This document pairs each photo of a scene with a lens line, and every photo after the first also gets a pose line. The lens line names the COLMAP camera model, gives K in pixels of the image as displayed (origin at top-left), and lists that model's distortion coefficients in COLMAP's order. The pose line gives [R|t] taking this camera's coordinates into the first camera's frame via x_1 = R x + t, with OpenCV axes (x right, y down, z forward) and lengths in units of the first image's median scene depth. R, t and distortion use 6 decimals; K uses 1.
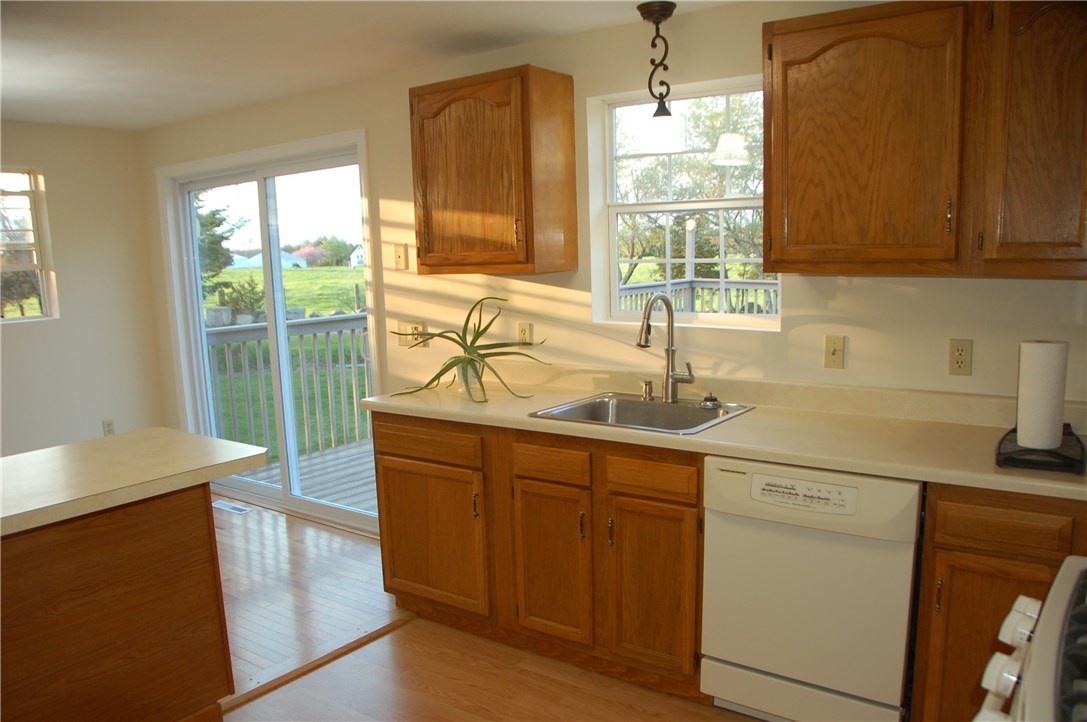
lens RADIAL K [[846.0, 0, 518.6], [0, 846.0, 392.1], [0, 0, 1]] dist [-0.158496, 0.123332]
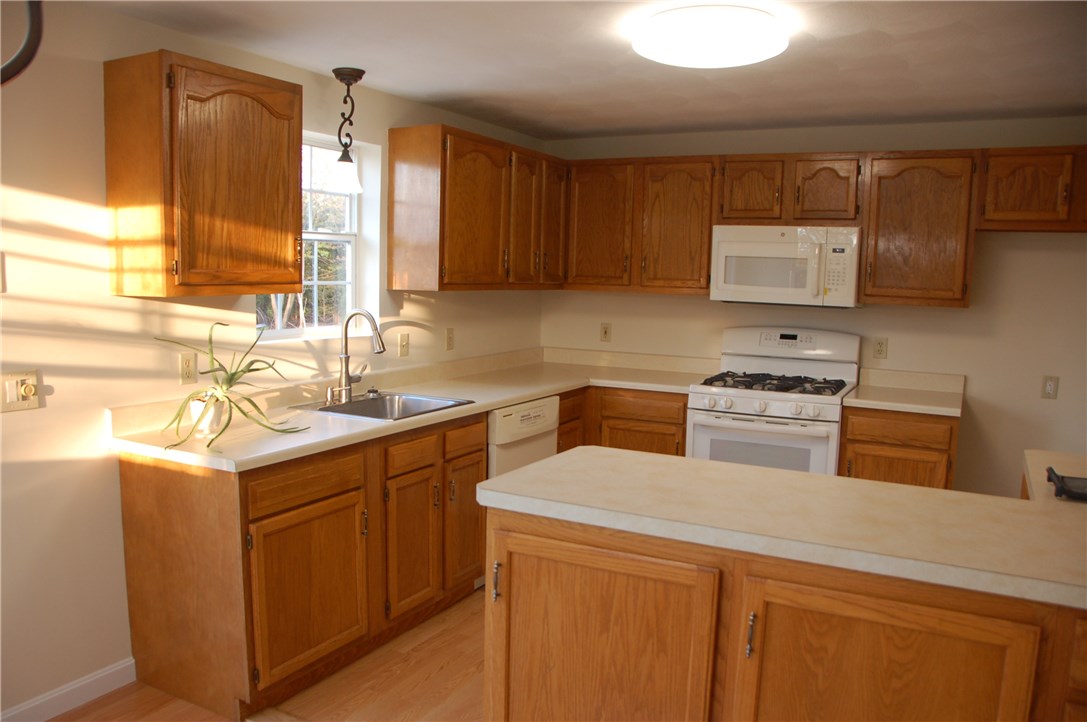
lens RADIAL K [[846.0, 0, 518.6], [0, 846.0, 392.1], [0, 0, 1]] dist [-0.158496, 0.123332]
pose [[-0.132316, -0.109320, 0.985161, -0.794307], [0.149810, 0.980276, 0.128899, -0.091239], [-0.979821, 0.164642, -0.113329, 0.695414]]
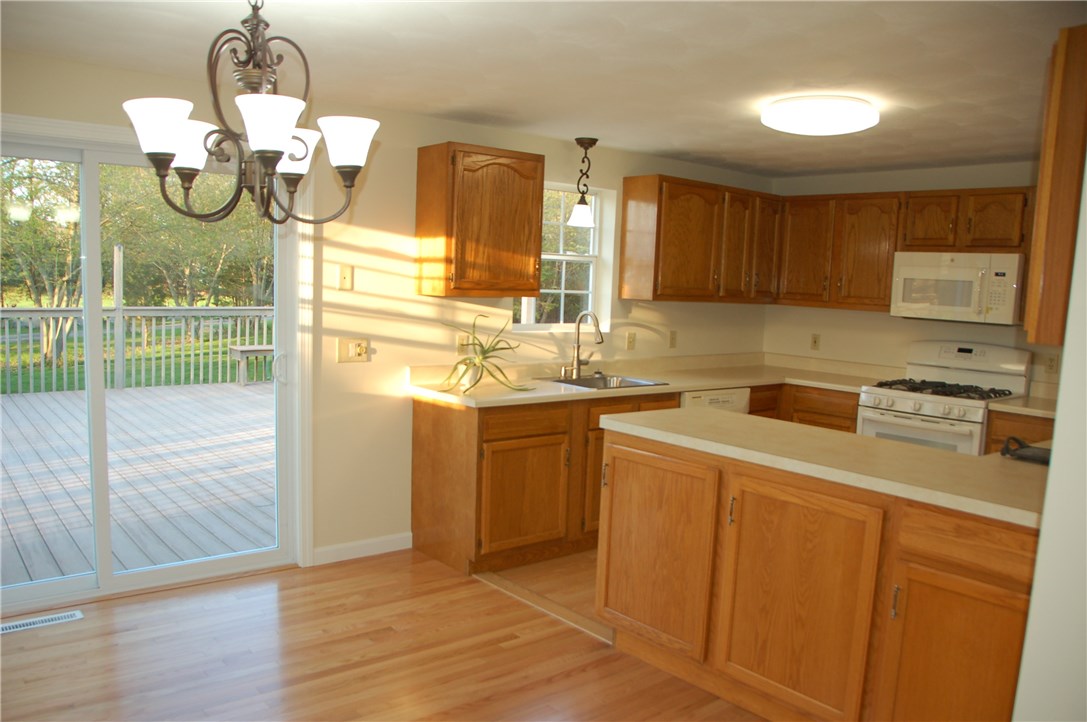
lens RADIAL K [[846.0, 0, 518.6], [0, 846.0, 392.1], [0, 0, 1]] dist [-0.158496, 0.123332]
pose [[0.258390, -0.086379, 0.962171, -1.110871], [0.117314, 0.991429, 0.057501, -0.052531], [-0.958891, 0.098018, 0.266308, 0.523401]]
